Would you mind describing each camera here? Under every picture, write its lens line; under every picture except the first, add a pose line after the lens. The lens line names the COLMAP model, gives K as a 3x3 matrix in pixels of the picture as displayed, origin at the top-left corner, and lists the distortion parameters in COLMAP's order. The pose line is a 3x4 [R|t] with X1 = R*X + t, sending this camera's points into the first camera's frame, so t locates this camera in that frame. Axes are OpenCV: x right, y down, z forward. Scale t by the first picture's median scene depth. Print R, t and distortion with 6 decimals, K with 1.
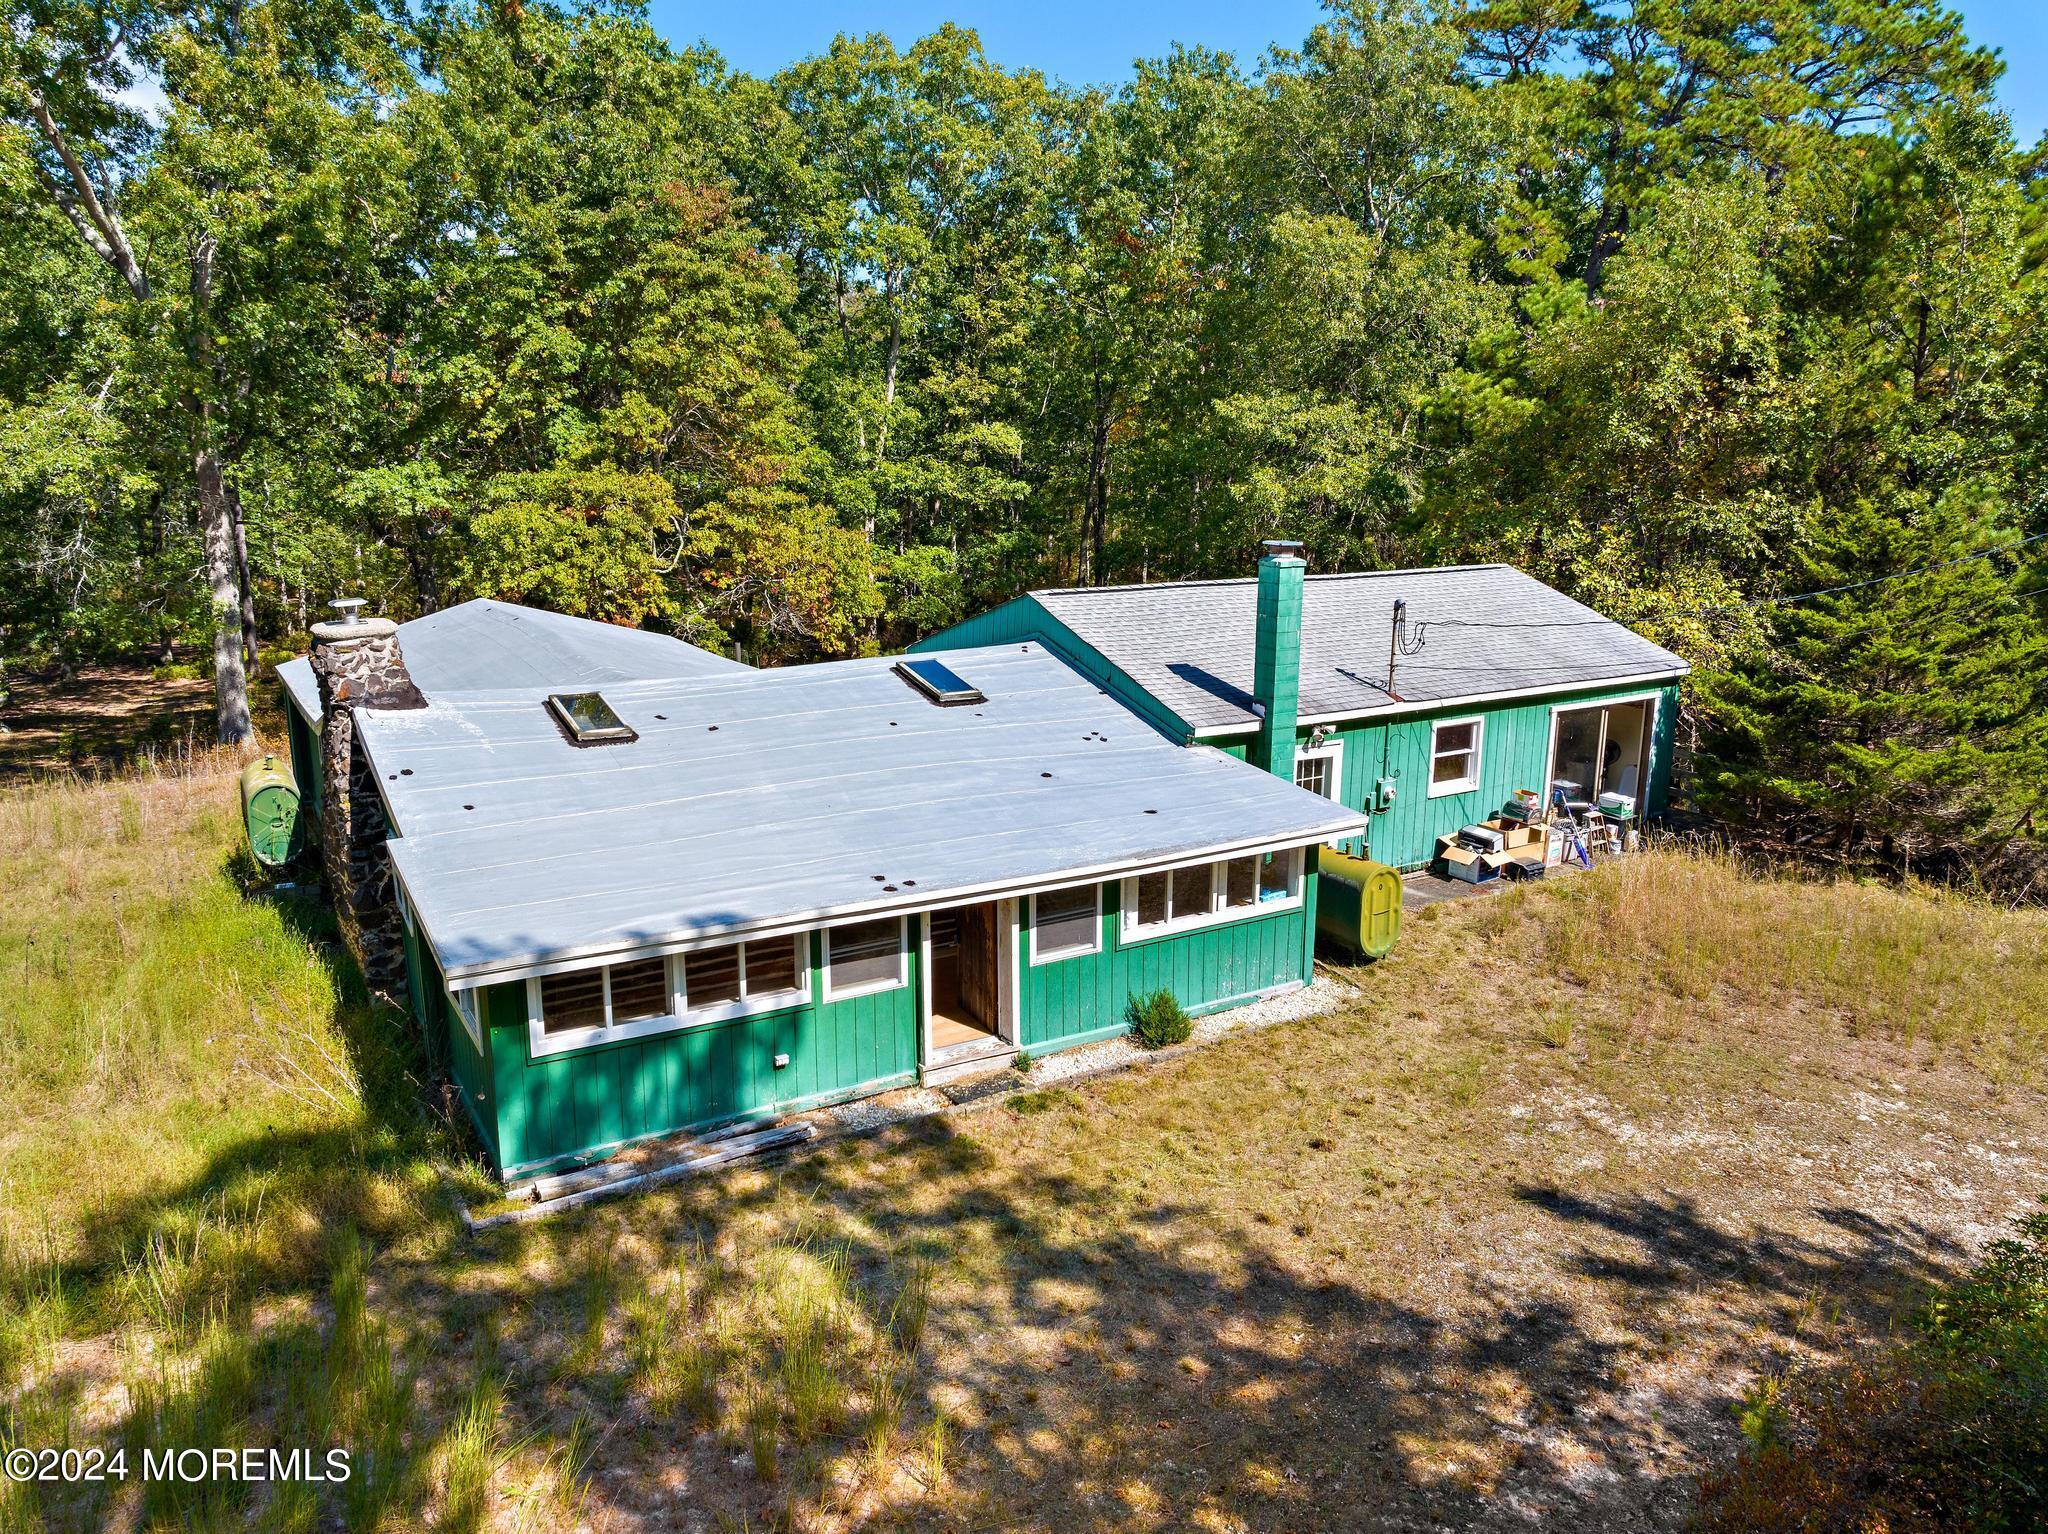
lens RADIAL K [[1418.7, 0, 1024.0], [0, 1418.7, 767.0], [0, 0, 1]] dist [-0.037049, 0.018905]
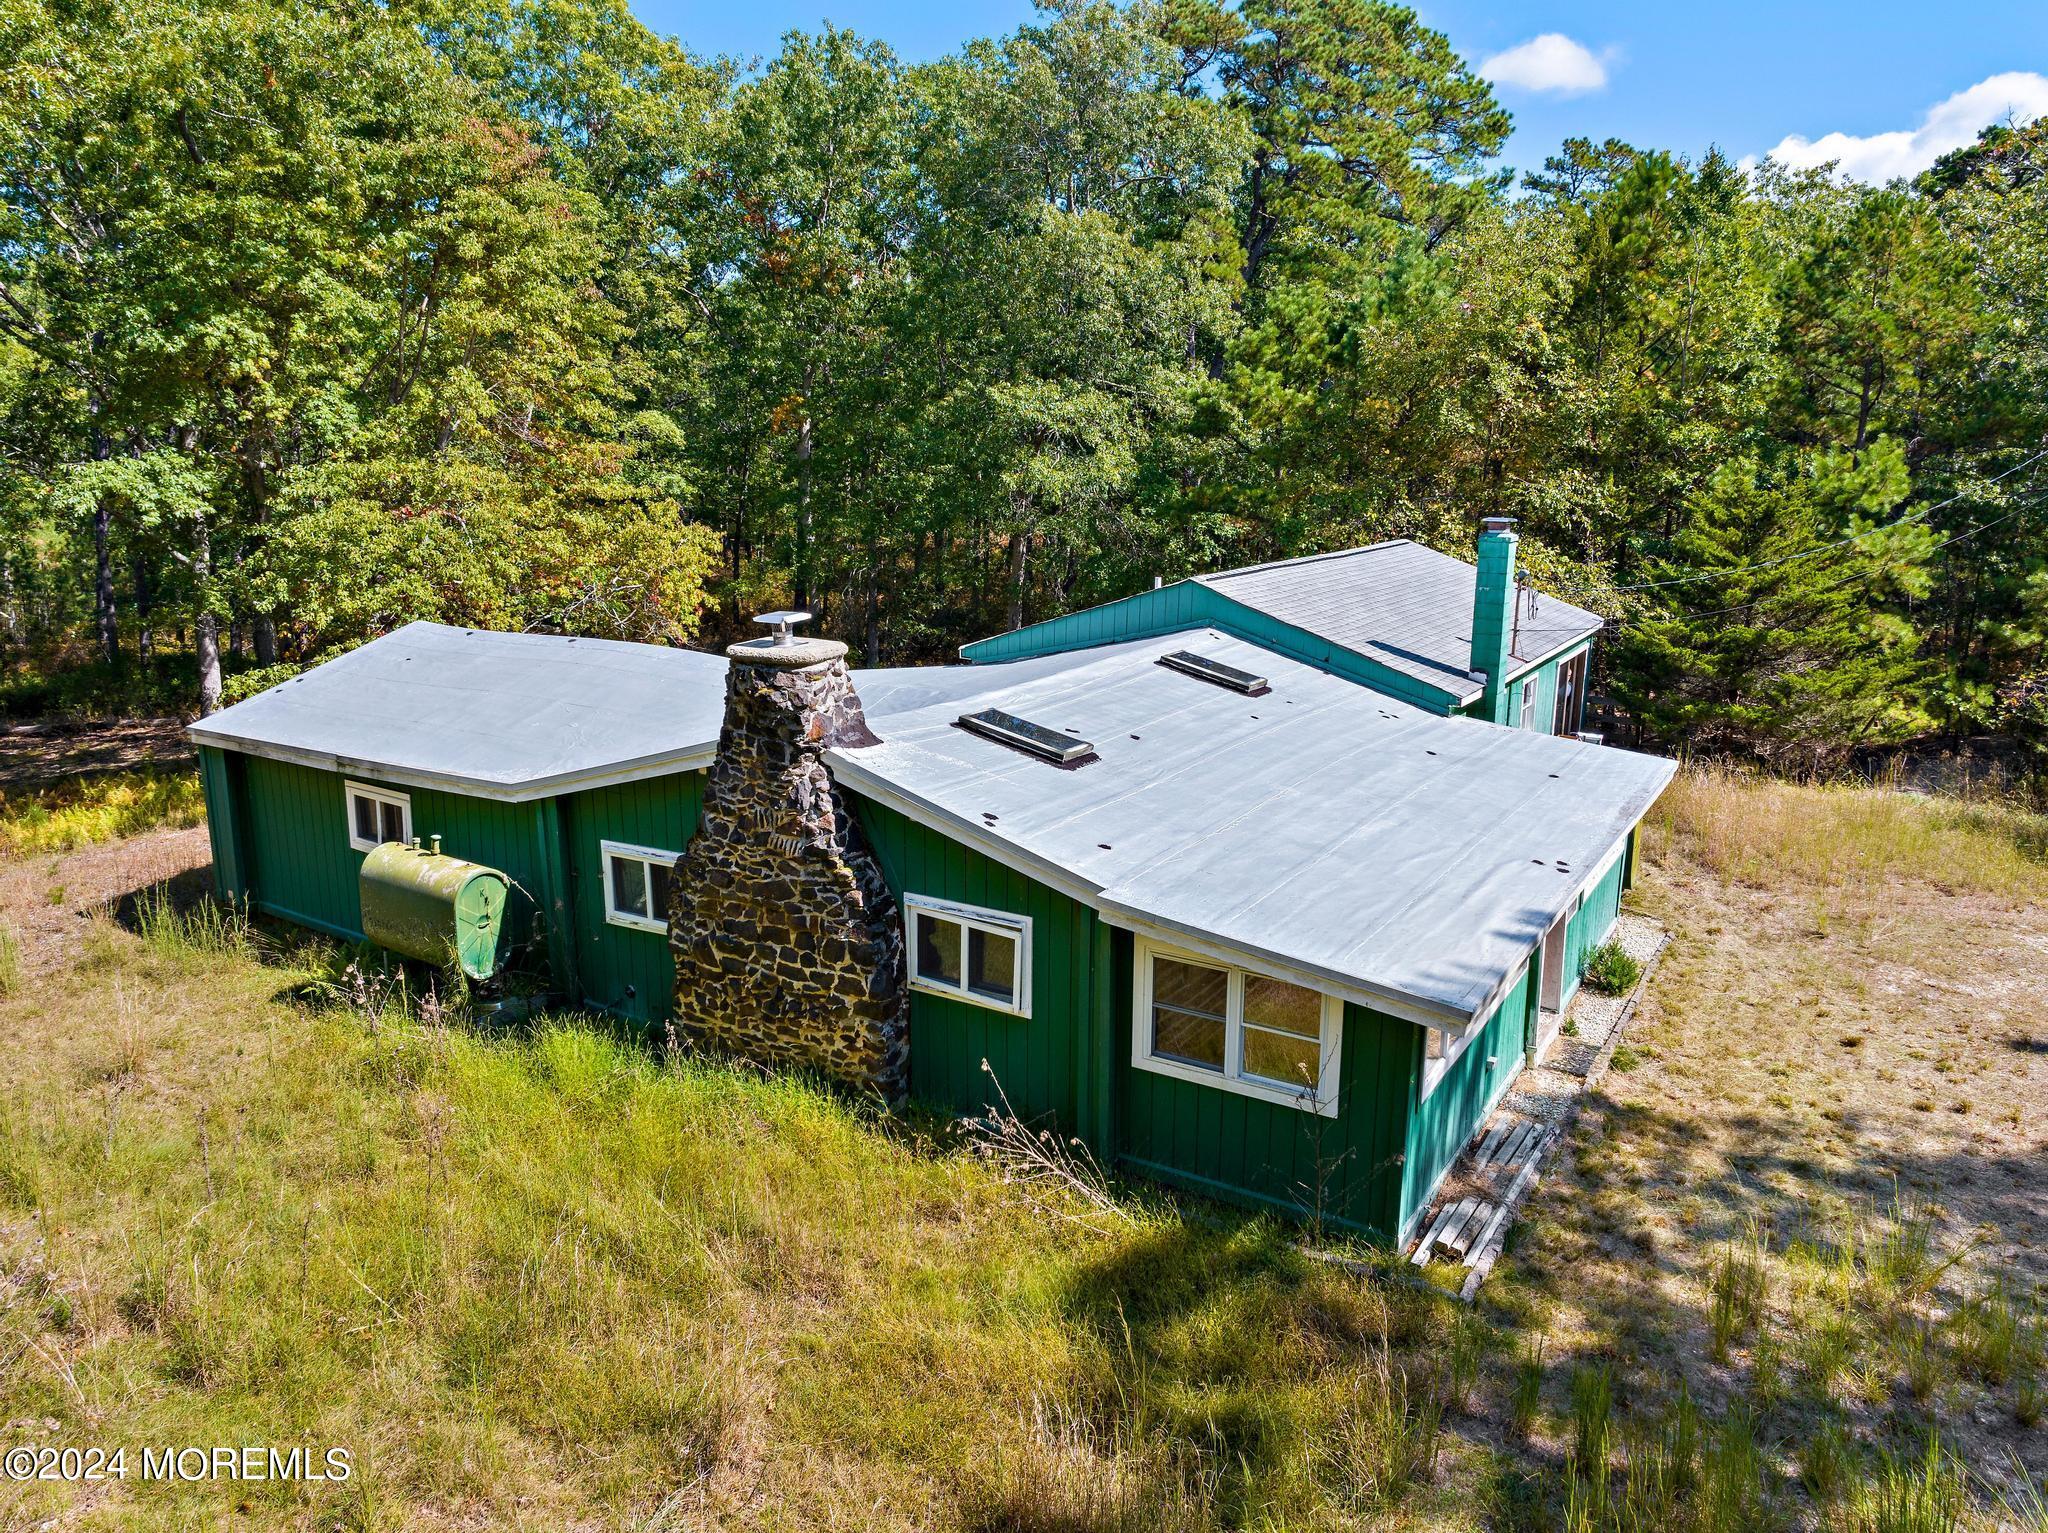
lens RADIAL K [[1418.7, 0, 1024.0], [0, 1418.7, 766.5], [0, 0, 1]] dist [-0.037049, 0.018905]
pose [[0.892104, -0.100096, 0.440603, -0.612837], [0.099254, 0.994747, 0.025023, -0.034435], [-0.440793, 0.021408, 0.897353, 0.200397]]
